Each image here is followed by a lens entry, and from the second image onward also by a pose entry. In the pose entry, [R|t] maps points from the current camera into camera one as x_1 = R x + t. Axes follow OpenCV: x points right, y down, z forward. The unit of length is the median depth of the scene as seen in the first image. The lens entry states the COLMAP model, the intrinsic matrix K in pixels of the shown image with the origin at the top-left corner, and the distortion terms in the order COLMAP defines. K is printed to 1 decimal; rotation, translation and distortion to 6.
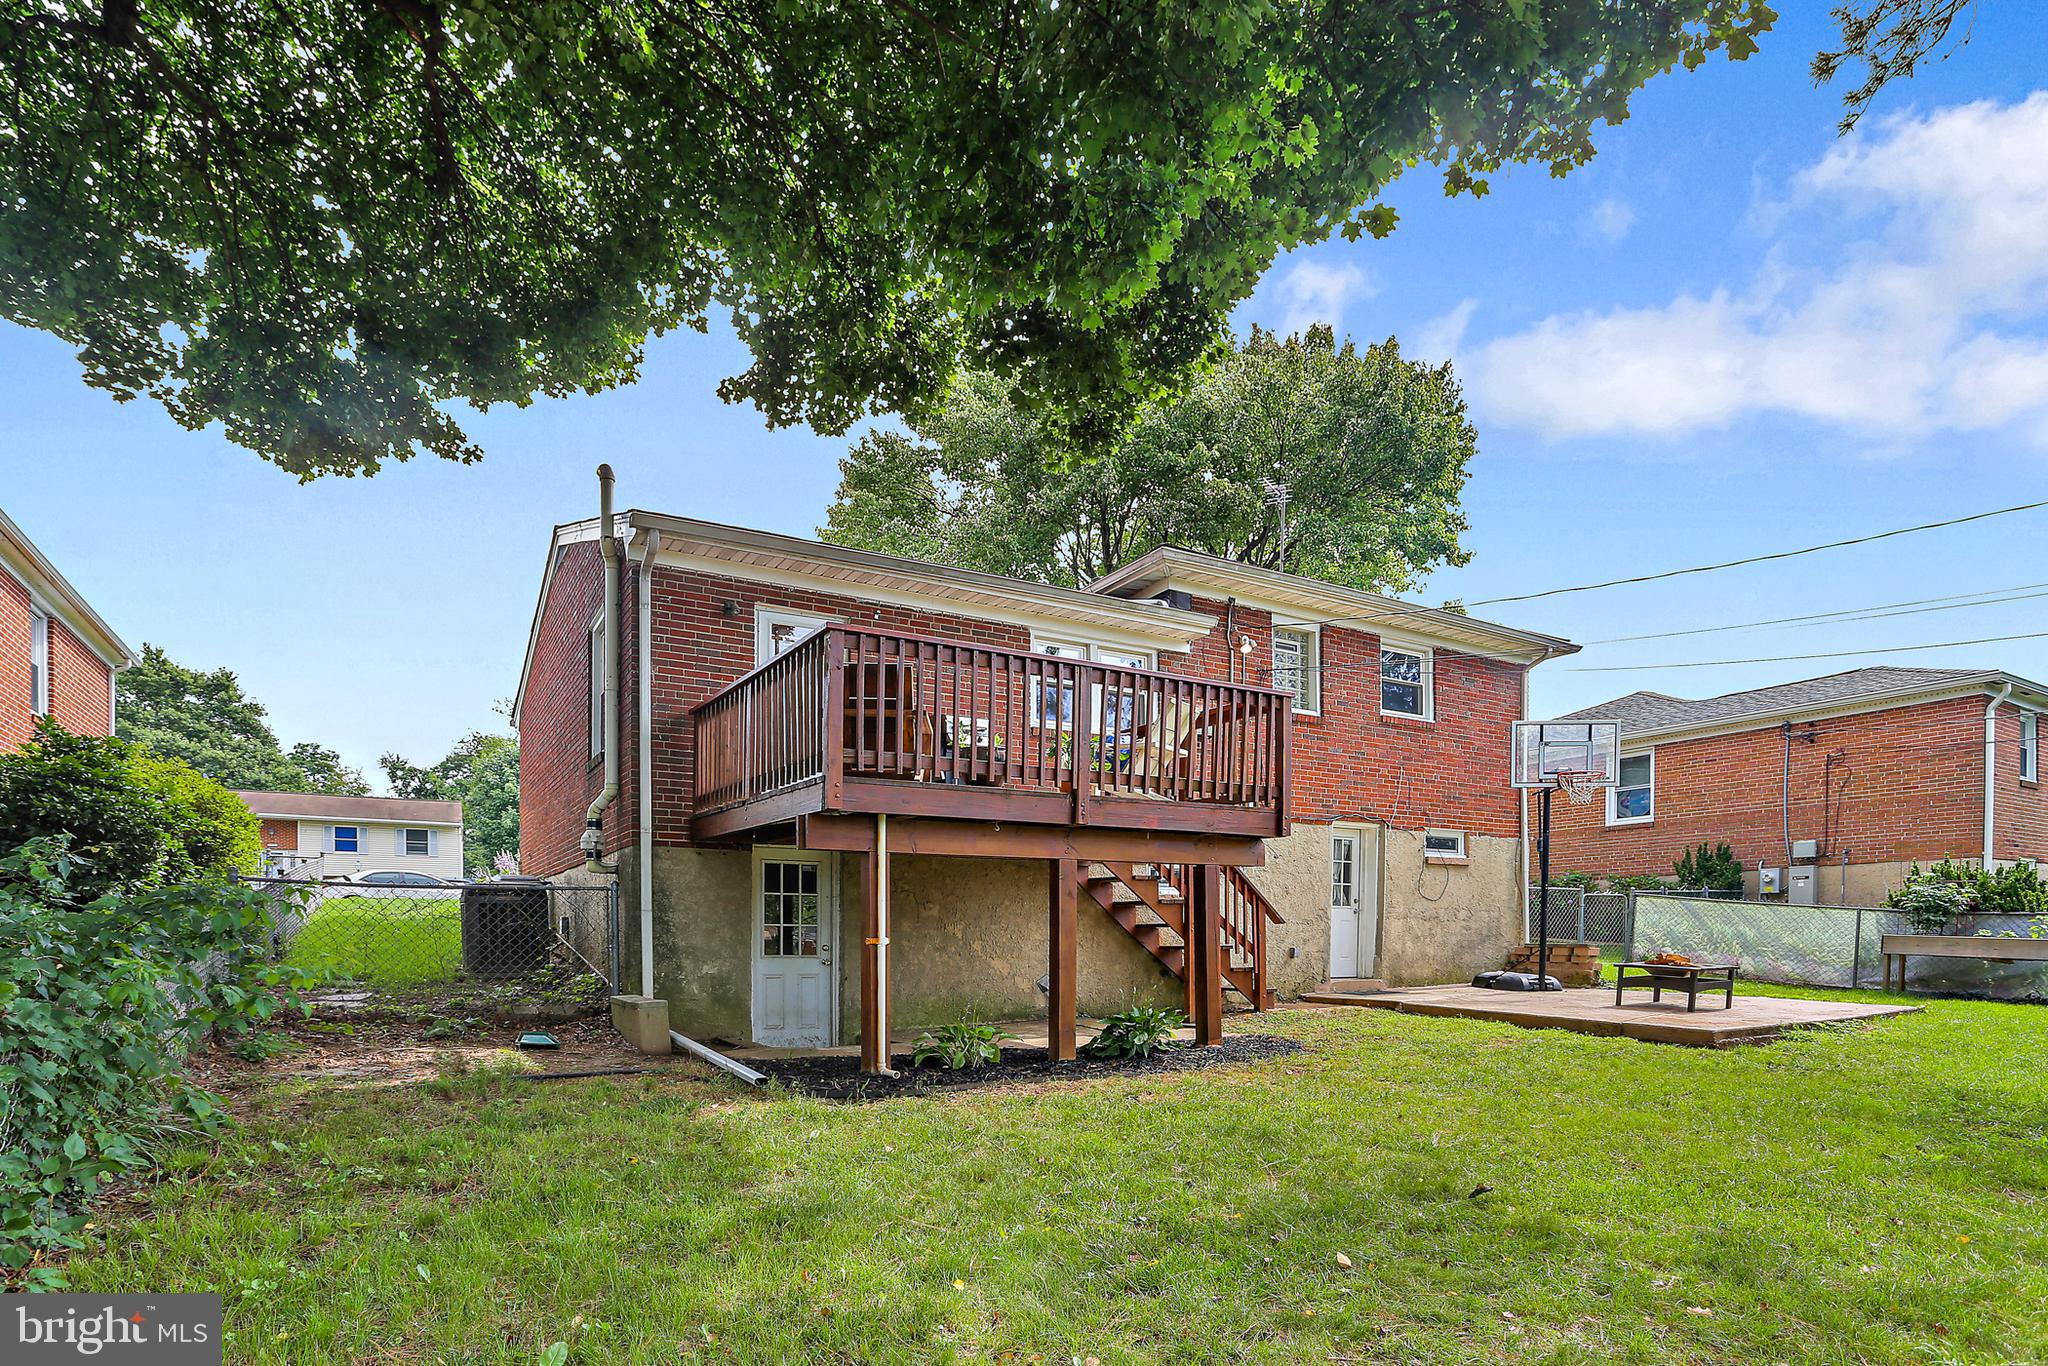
lens RADIAL K [[1086.6, 0, 942.5], [0, 1086.6, 666.2], [0, 0, 1]] dist [-0.014633, 0.001777]
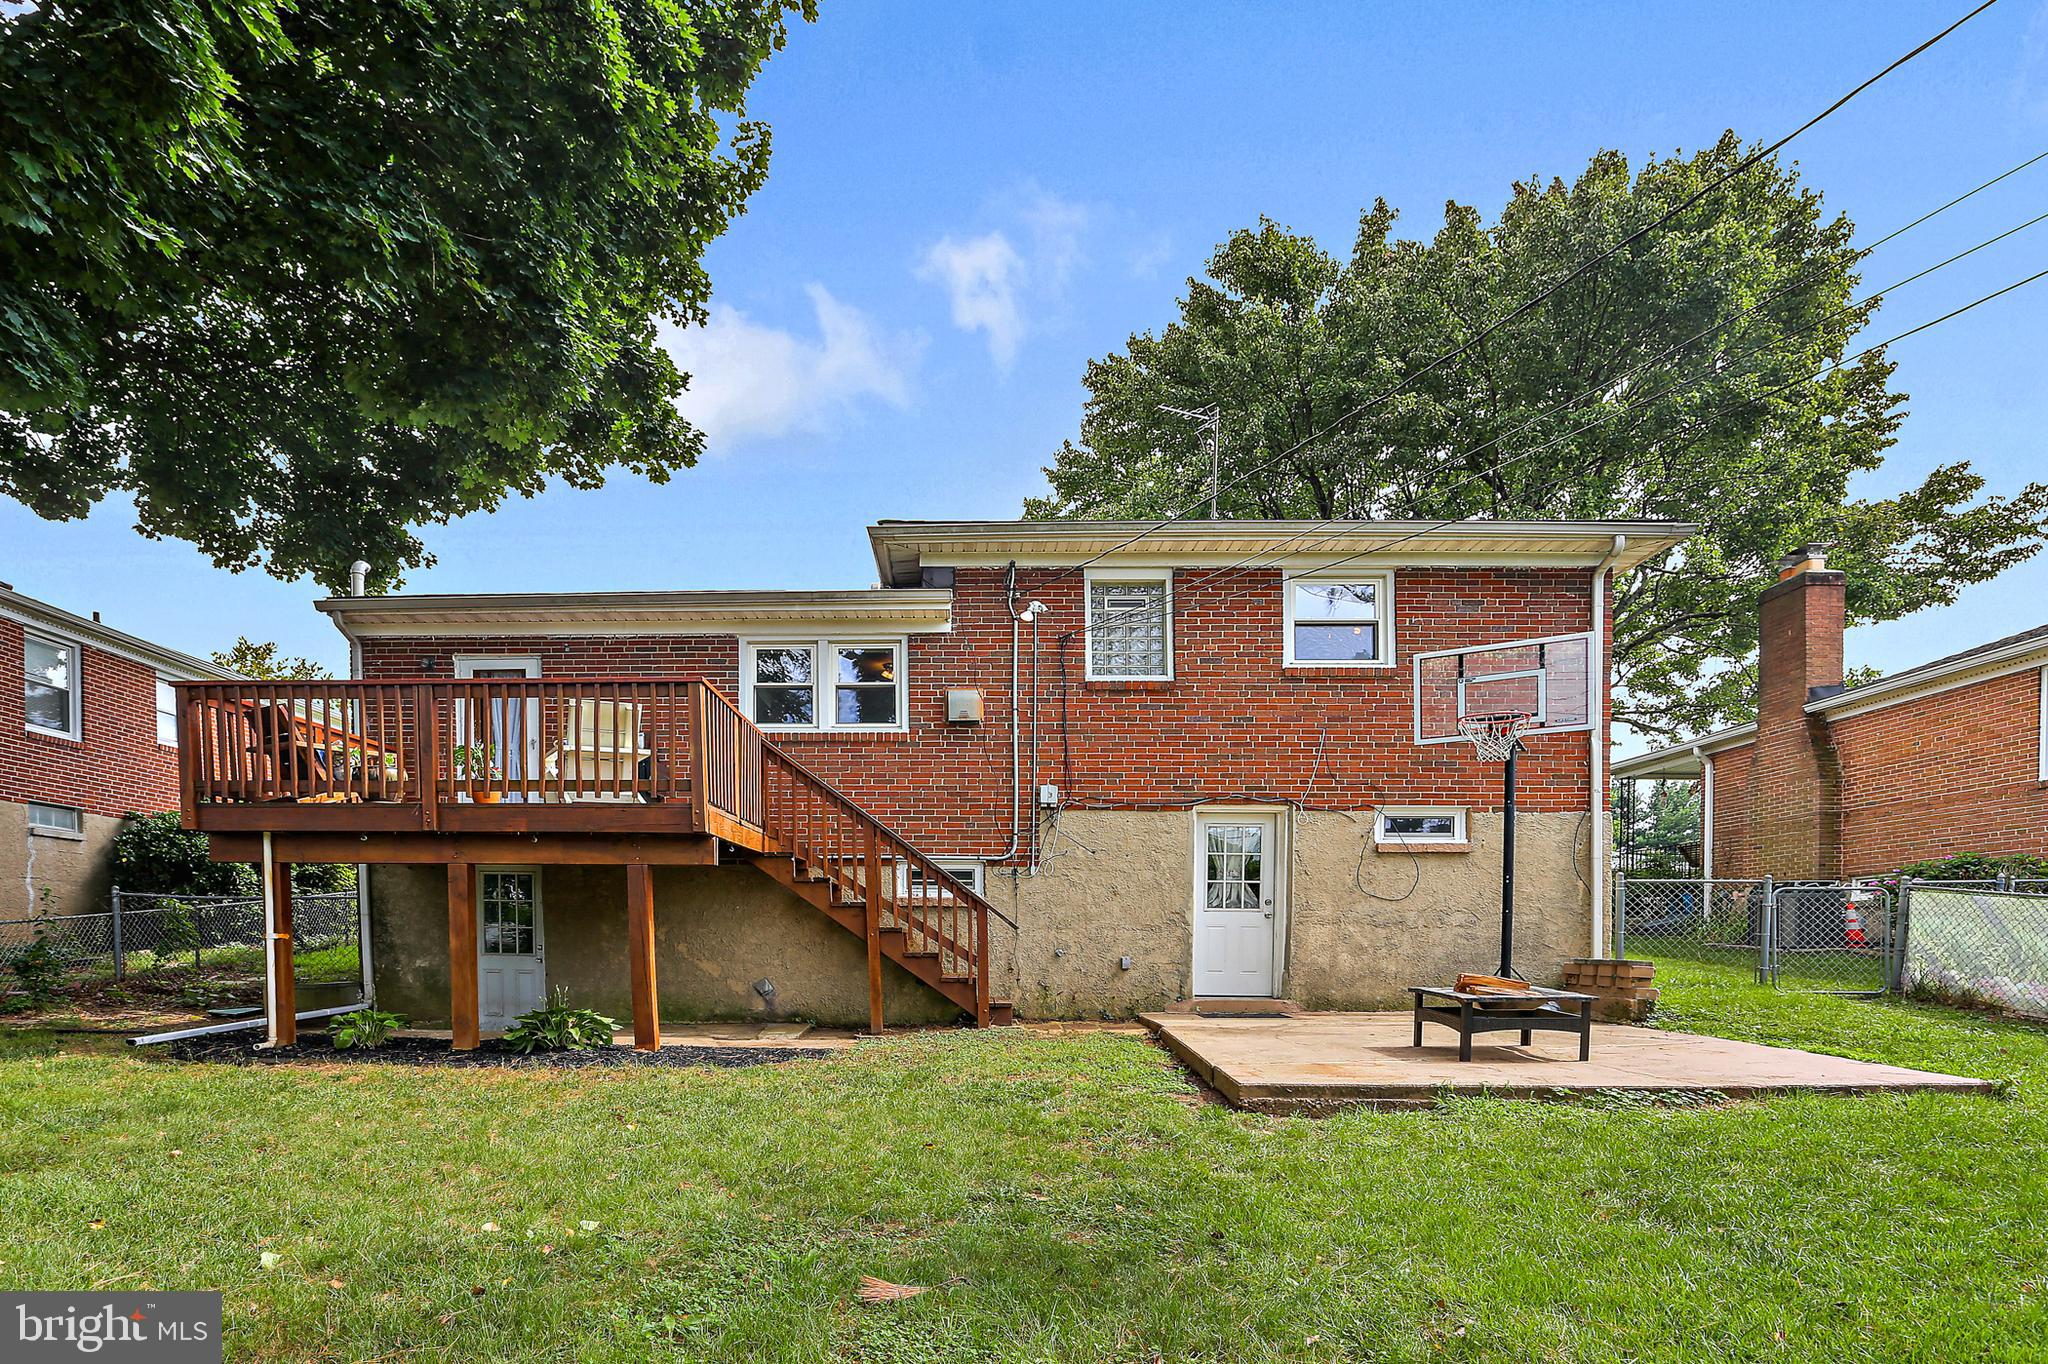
lens RADIAL K [[1086.6, 0, 1018.8], [0, 1086.6, 692.3], [0, 0, 1]] dist [-0.014633, 0.001777]
pose [[0.840950, -0.113600, -0.529054, 0.808507], [0.120773, 0.992455, -0.021131, 0.068826], [0.527463, -0.046125, 0.848325, 0.274792]]
